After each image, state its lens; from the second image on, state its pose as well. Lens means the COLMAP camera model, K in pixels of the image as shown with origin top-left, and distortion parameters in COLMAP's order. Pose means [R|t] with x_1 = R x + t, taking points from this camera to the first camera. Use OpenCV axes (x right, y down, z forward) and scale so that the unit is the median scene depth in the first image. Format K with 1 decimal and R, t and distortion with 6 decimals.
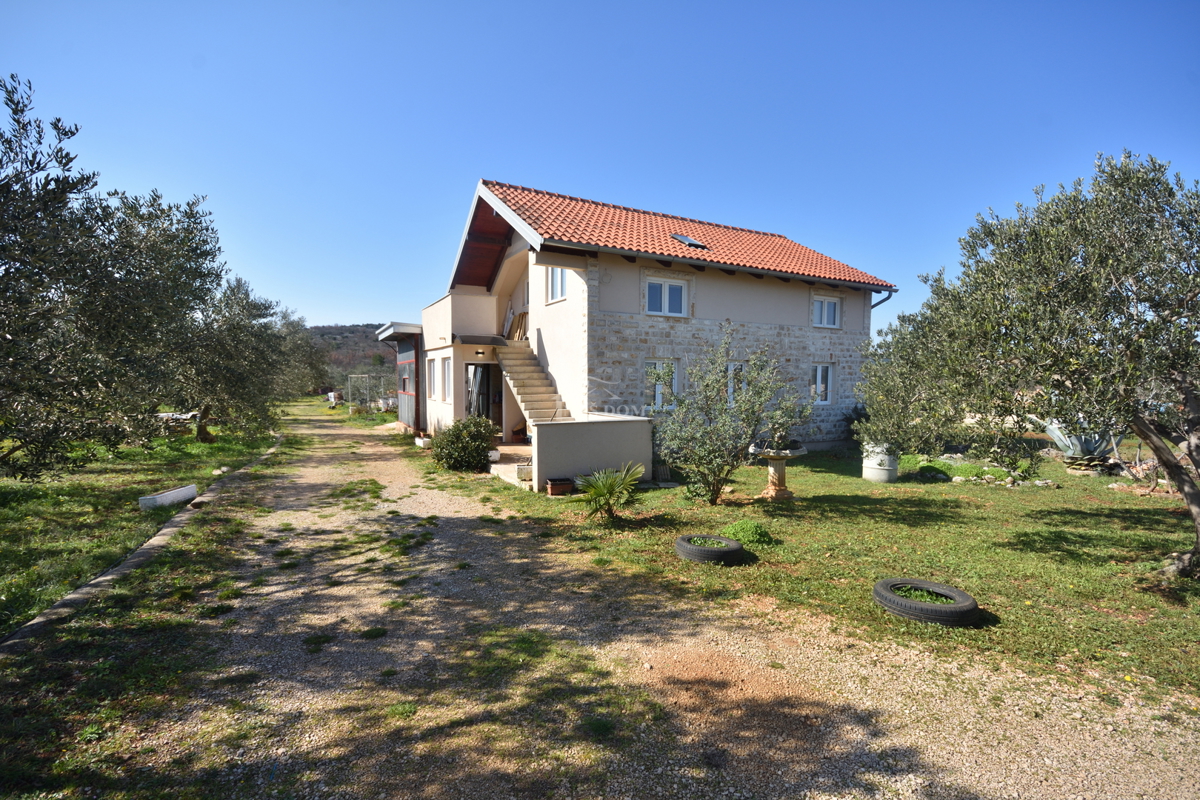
lens RADIAL K [[526.3, 0, 602.8], [0, 526.3, 409.6], [0, 0, 1]] dist [0.014795, -0.015675]
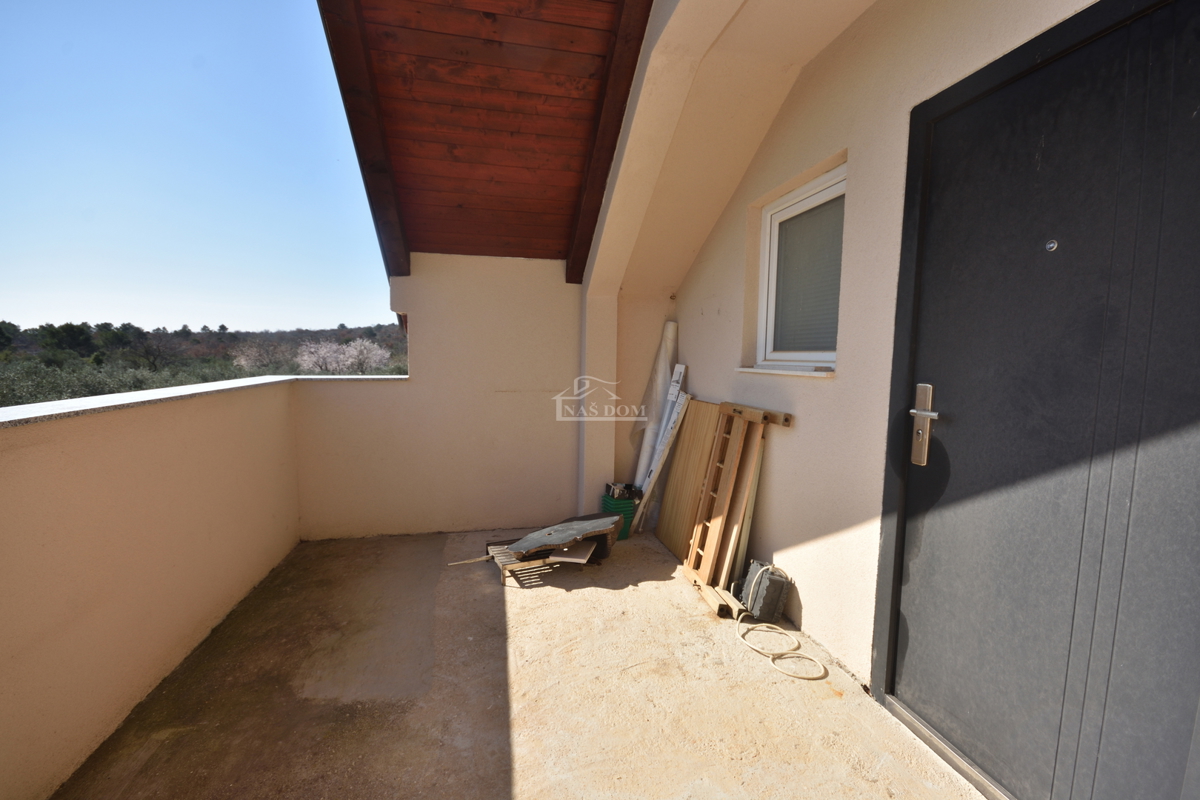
lens RADIAL K [[526.3, 0, 602.8], [0, 526.3, 409.6], [0, 0, 1]] dist [0.014795, -0.015675]
pose [[0.960981, 0.033158, -0.274620, -0.146012], [-0.025566, 0.999187, 0.031180, -0.180578], [0.275430, -0.022943, 0.961047, 0.801797]]
